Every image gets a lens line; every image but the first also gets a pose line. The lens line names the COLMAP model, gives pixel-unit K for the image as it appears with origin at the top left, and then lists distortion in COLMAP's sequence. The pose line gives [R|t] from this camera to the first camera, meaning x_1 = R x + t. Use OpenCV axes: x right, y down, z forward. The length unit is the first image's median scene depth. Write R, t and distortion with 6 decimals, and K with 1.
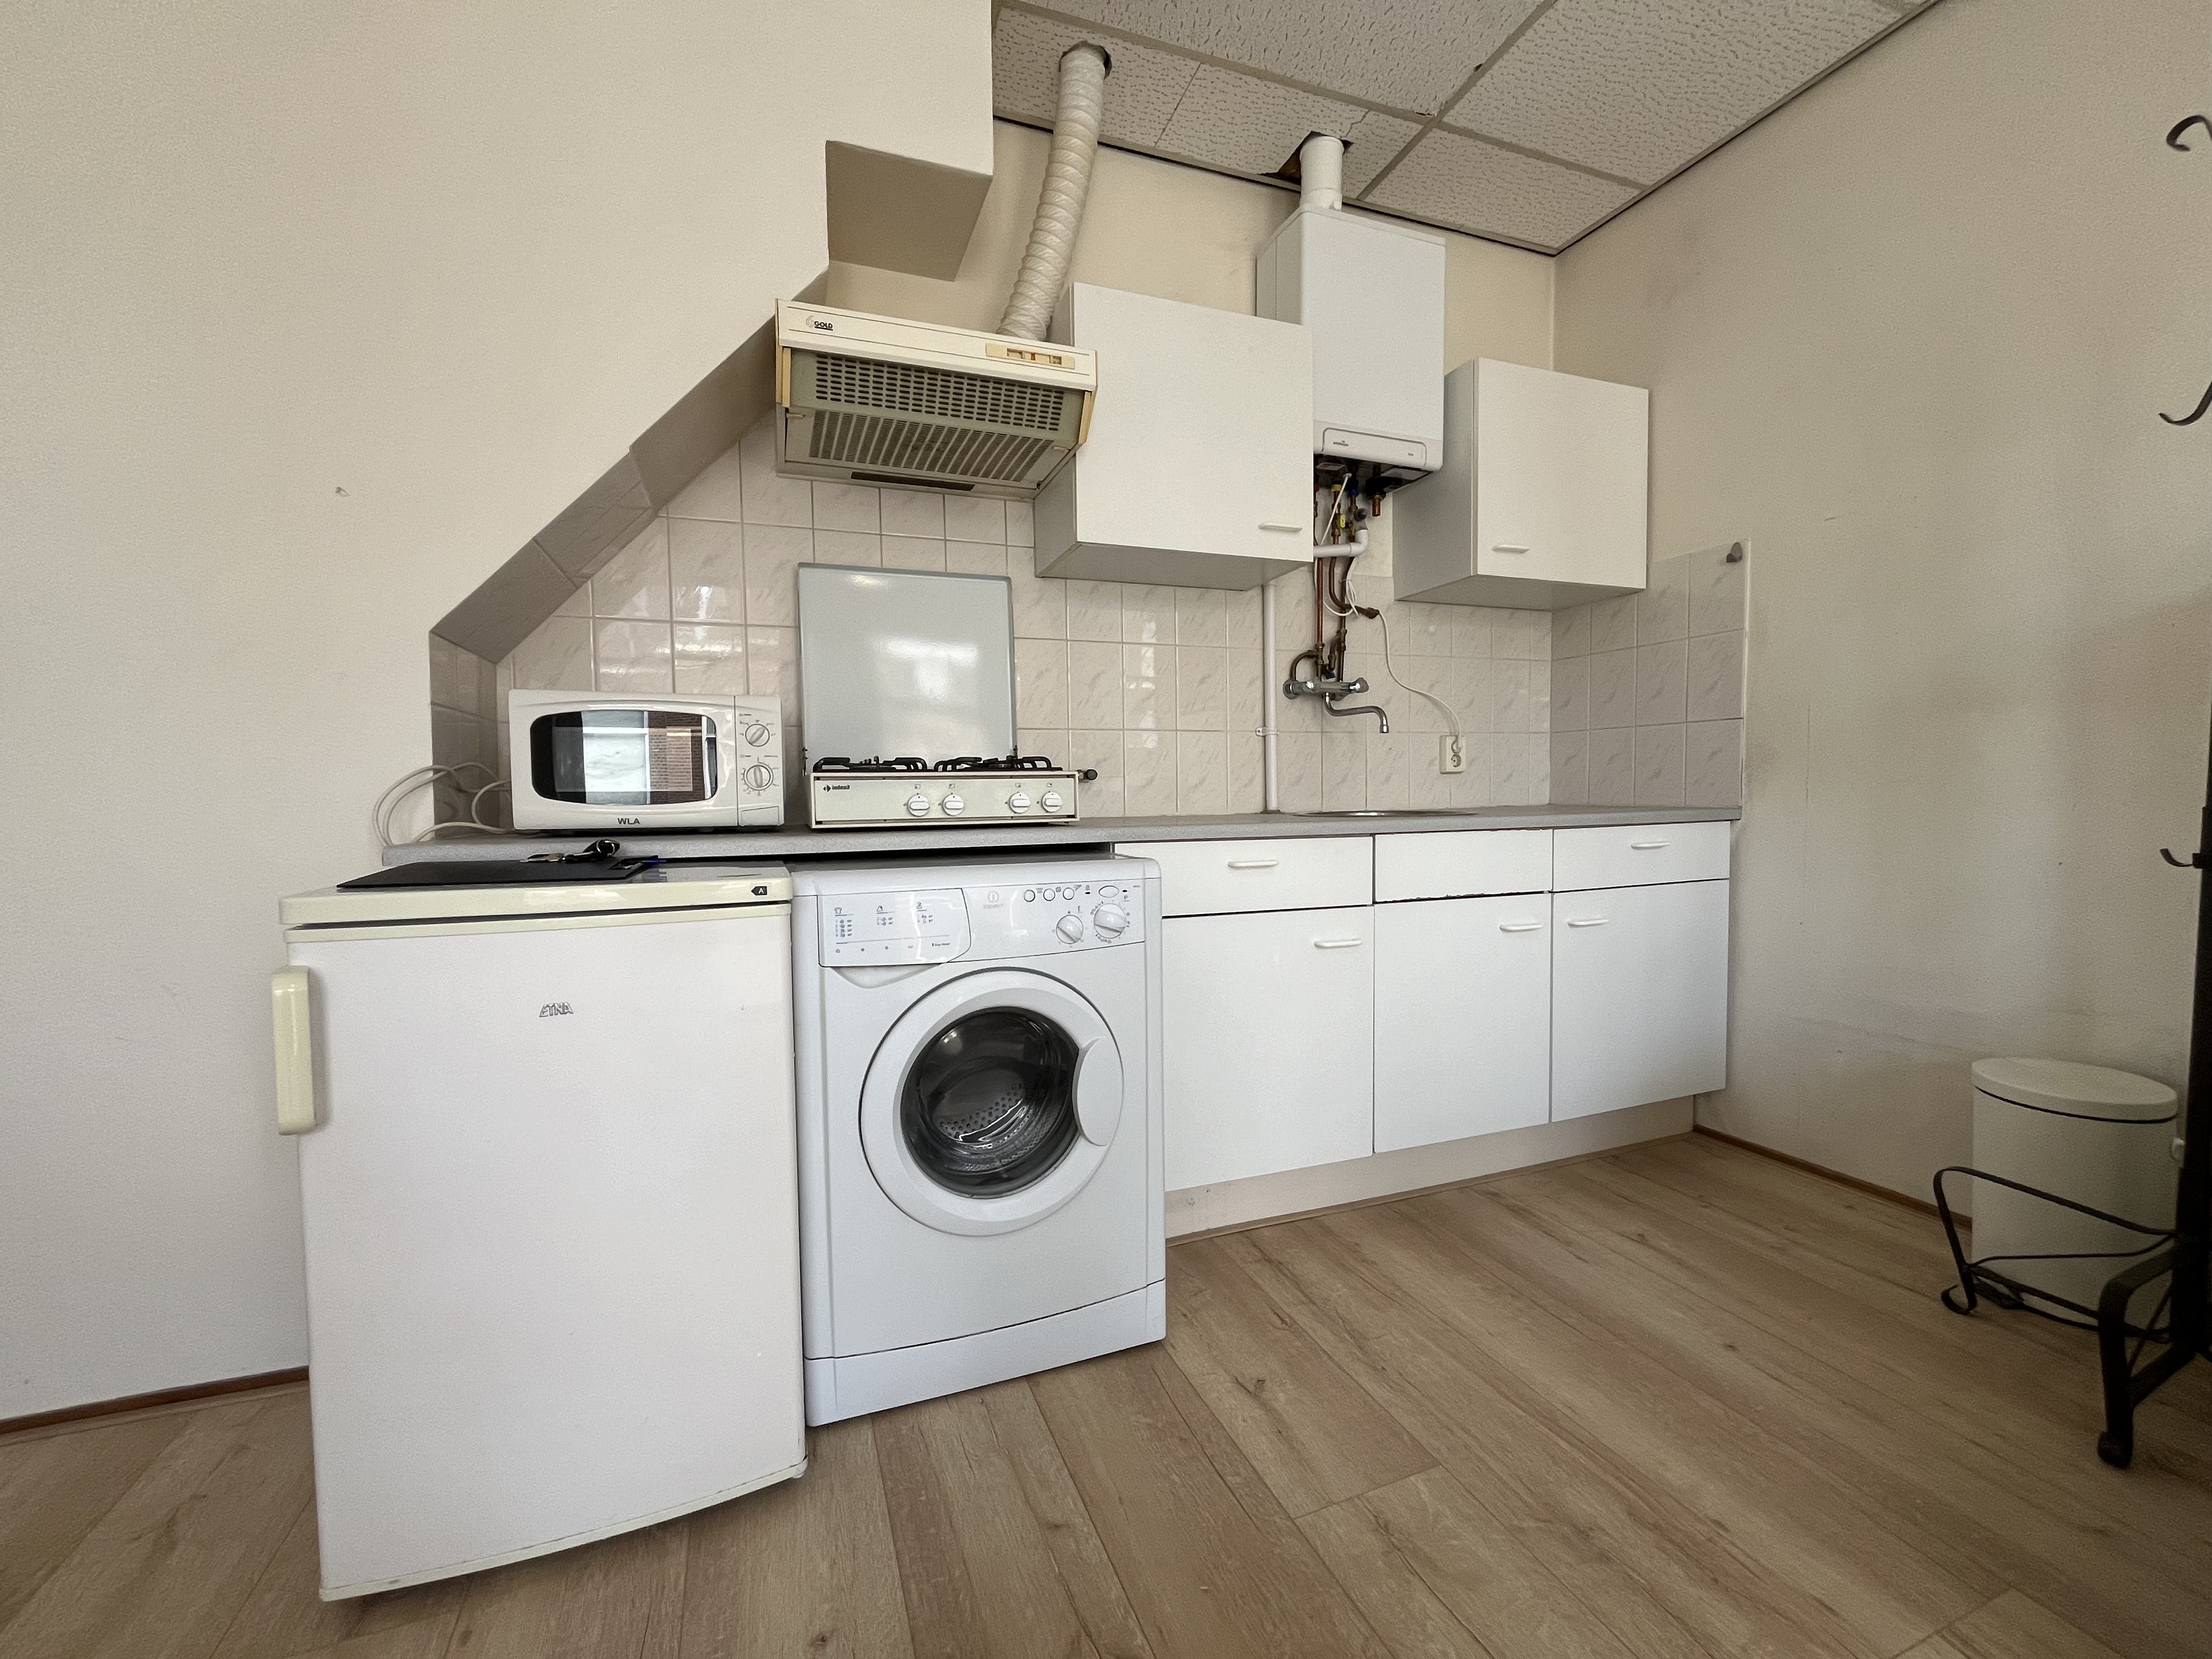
lens RADIAL K [[893.7, 0, 1093.8], [0, 893.7, 836.6], [0, 0, 1]] dist [-0.004279, 0.000370]
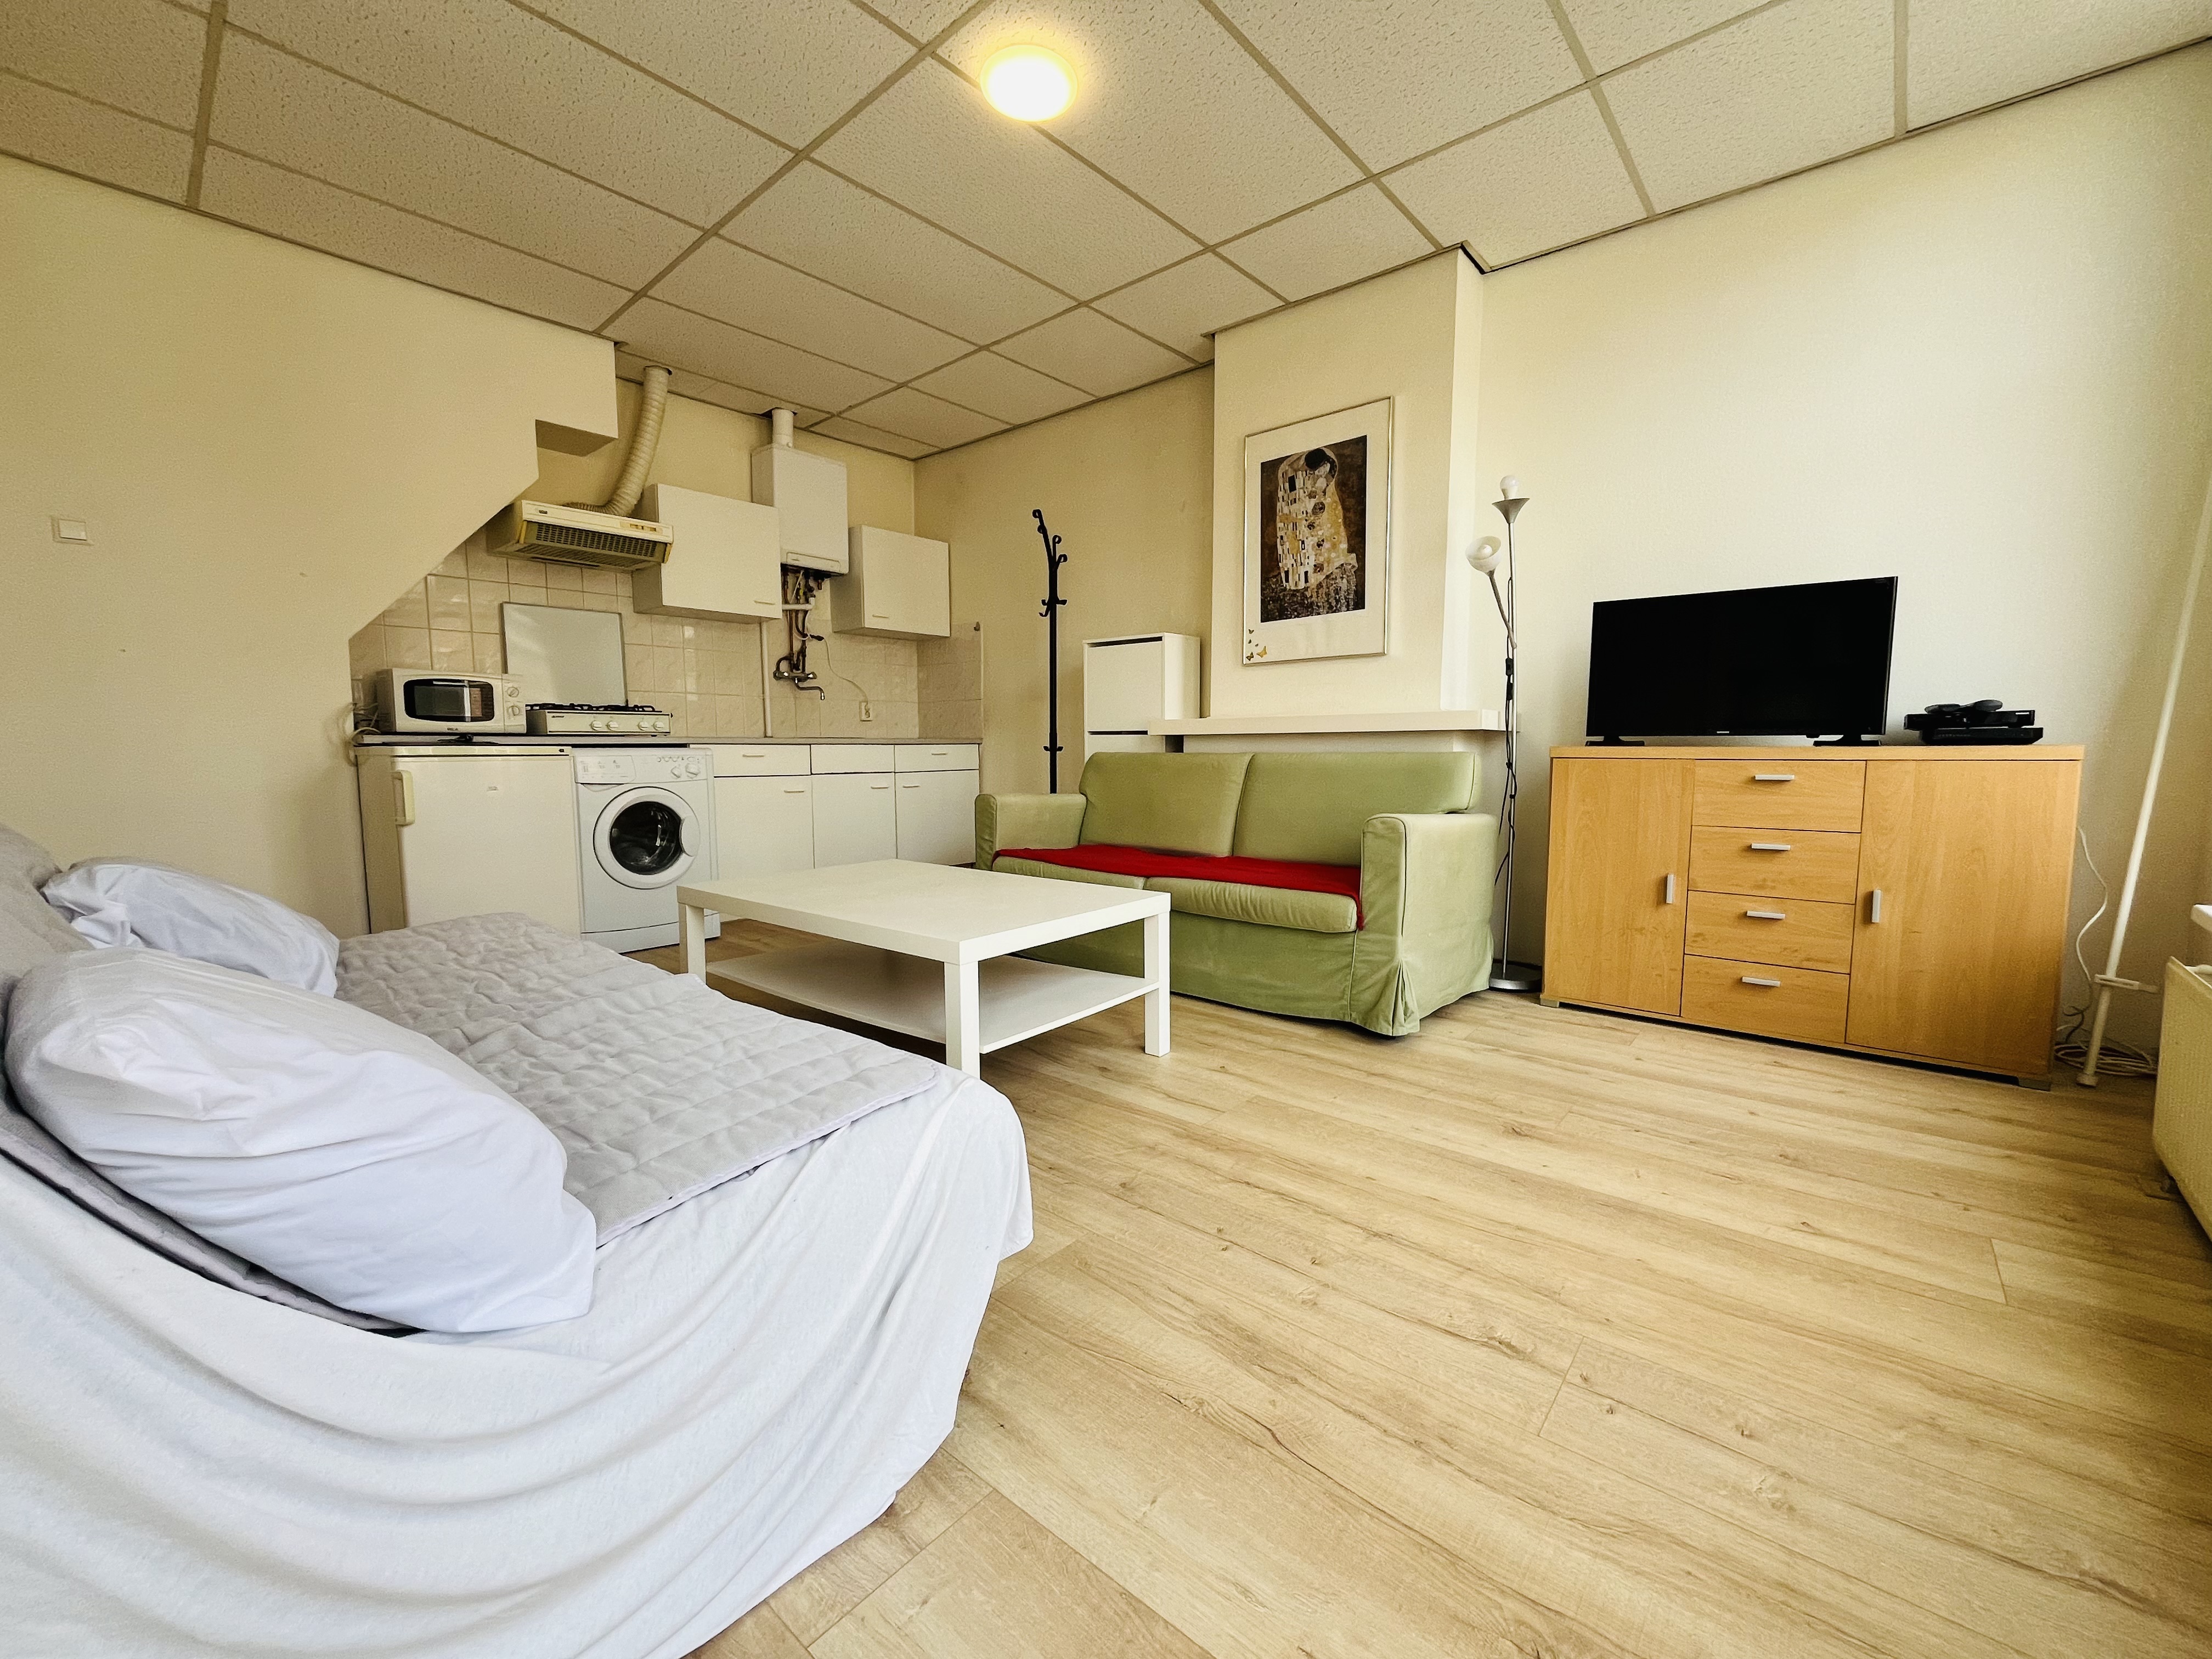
lens RADIAL K [[893.7, 0, 1103.3], [0, 893.7, 840.3], [0, 0, 1]] dist [-0.004279, 0.000370]
pose [[0.875128, -0.036402, 0.482521, -0.121737], [0.009080, 0.998226, 0.058840, 0.095664], [-0.483807, -0.047111, 0.873906, -1.163295]]
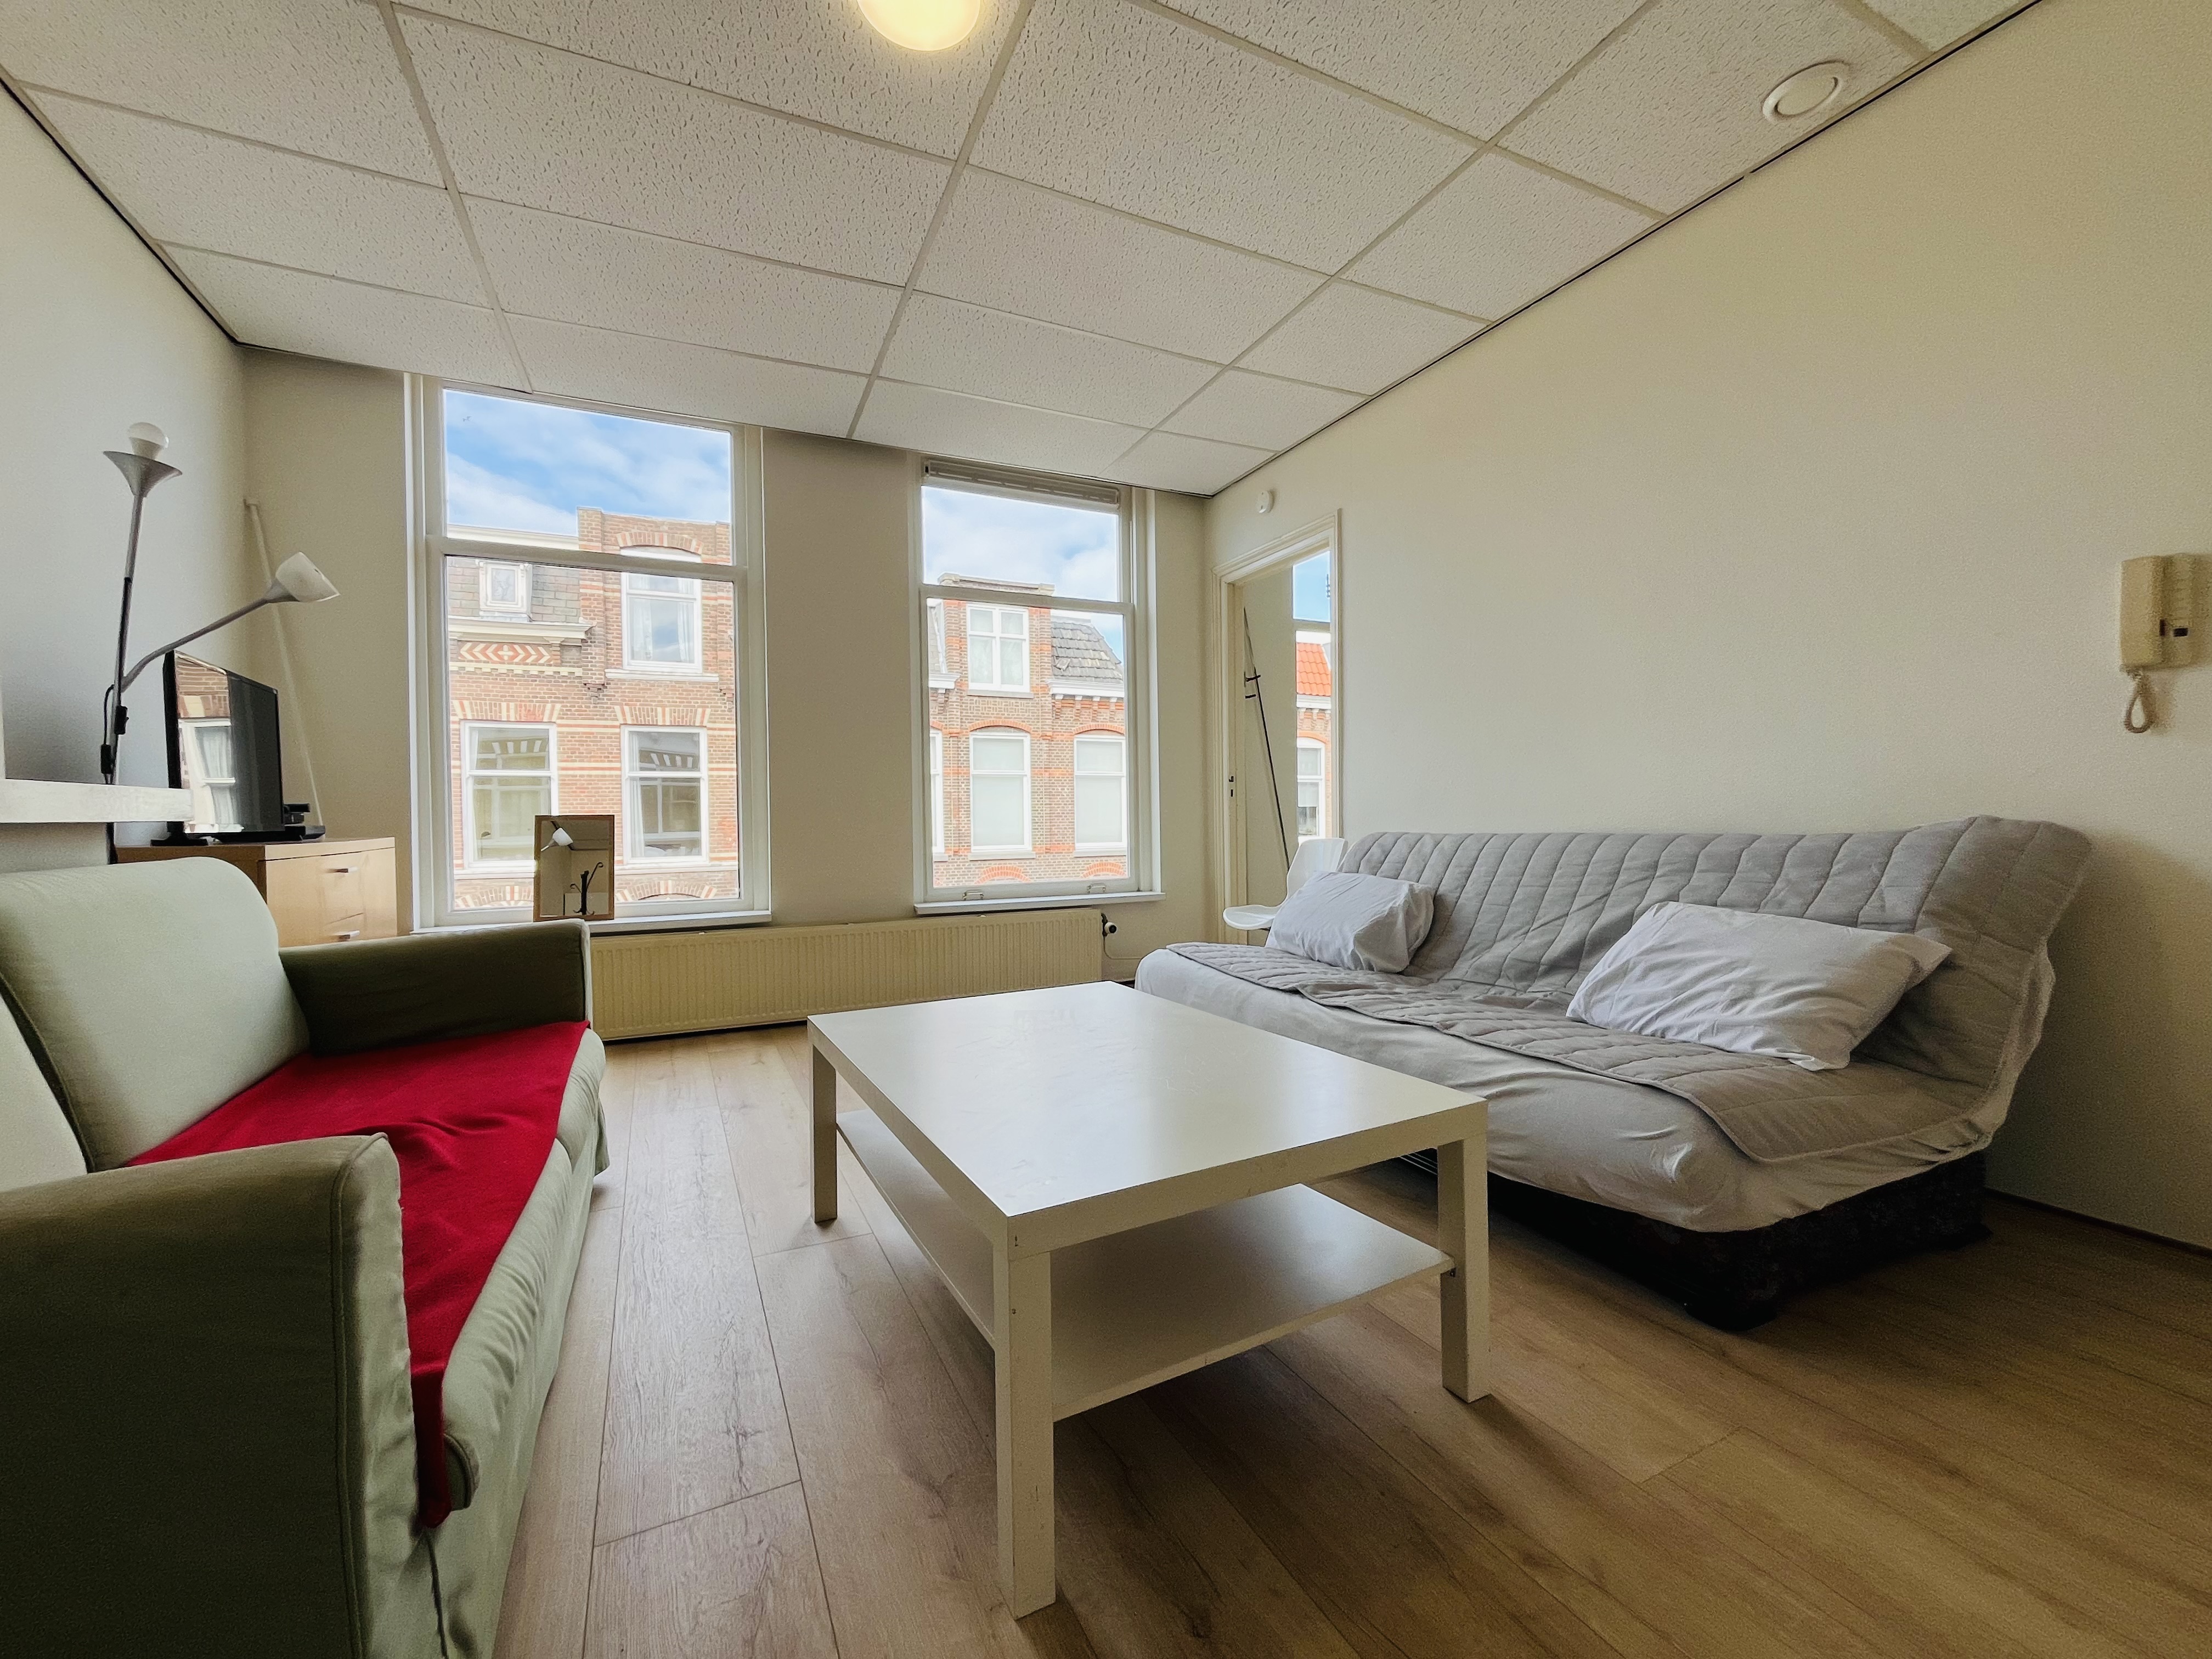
lens RADIAL K [[893.7, 0, 1102.5], [0, 893.7, 837.6], [0, 0, 1]] dist [-0.004279, 0.000370]
pose [[-0.994945, 0.029799, -0.095900, 0.251118], [0.023129, 0.997284, 0.069924, -0.006631], [0.097723, 0.067352, -0.992932, 0.591511]]
